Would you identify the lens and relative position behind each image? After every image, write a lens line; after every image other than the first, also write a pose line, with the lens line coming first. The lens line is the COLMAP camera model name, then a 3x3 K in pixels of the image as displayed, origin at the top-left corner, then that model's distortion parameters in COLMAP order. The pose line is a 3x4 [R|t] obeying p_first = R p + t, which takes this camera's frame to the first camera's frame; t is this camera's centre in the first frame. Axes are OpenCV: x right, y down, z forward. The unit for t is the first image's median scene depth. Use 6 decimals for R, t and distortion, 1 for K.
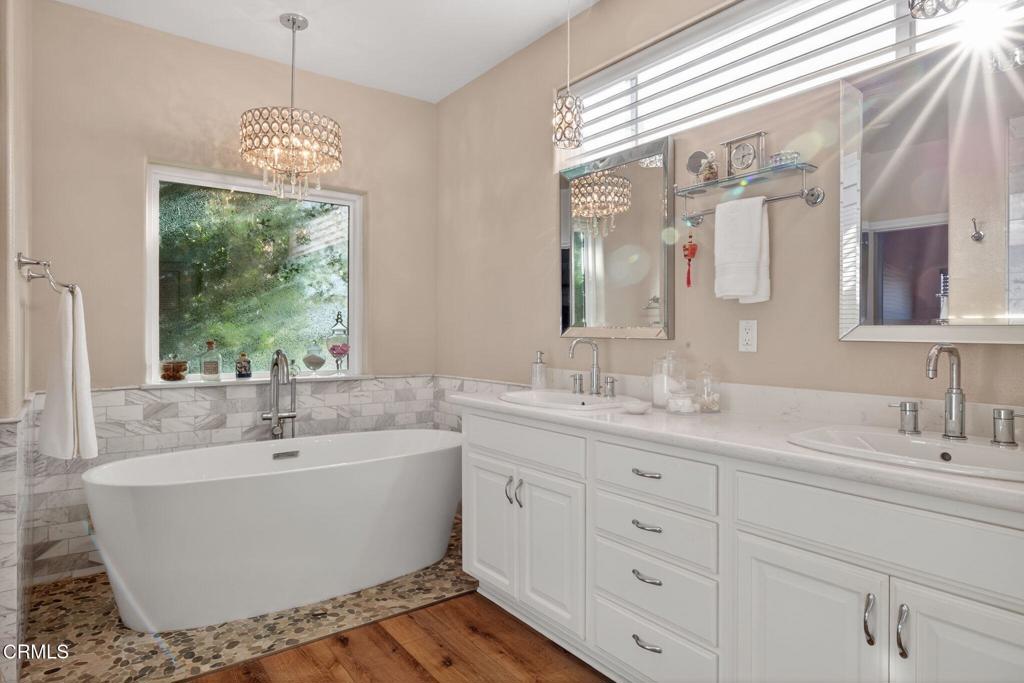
lens RADIAL K [[603.9, 0, 513.3], [0, 603.9, 336.0], [0, 0, 1]] dist [0.001885, 0.000671]
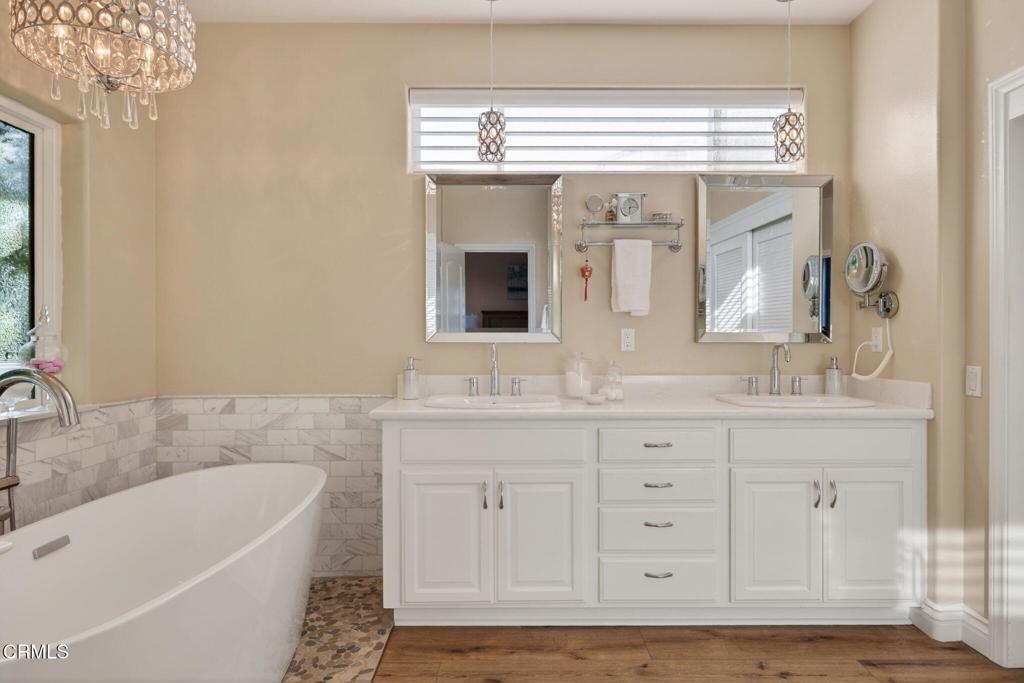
lens RADIAL K [[612.6, 0, 512.0], [0, 612.6, 341.5], [0, 0, 1]] dist [0.017977, 0.001249]
pose [[0.575589, -0.008801, 0.817692, -0.705854], [0.007082, 0.999958, 0.005778, -0.004224], [-0.817708, 0.002466, 0.575627, 0.330627]]
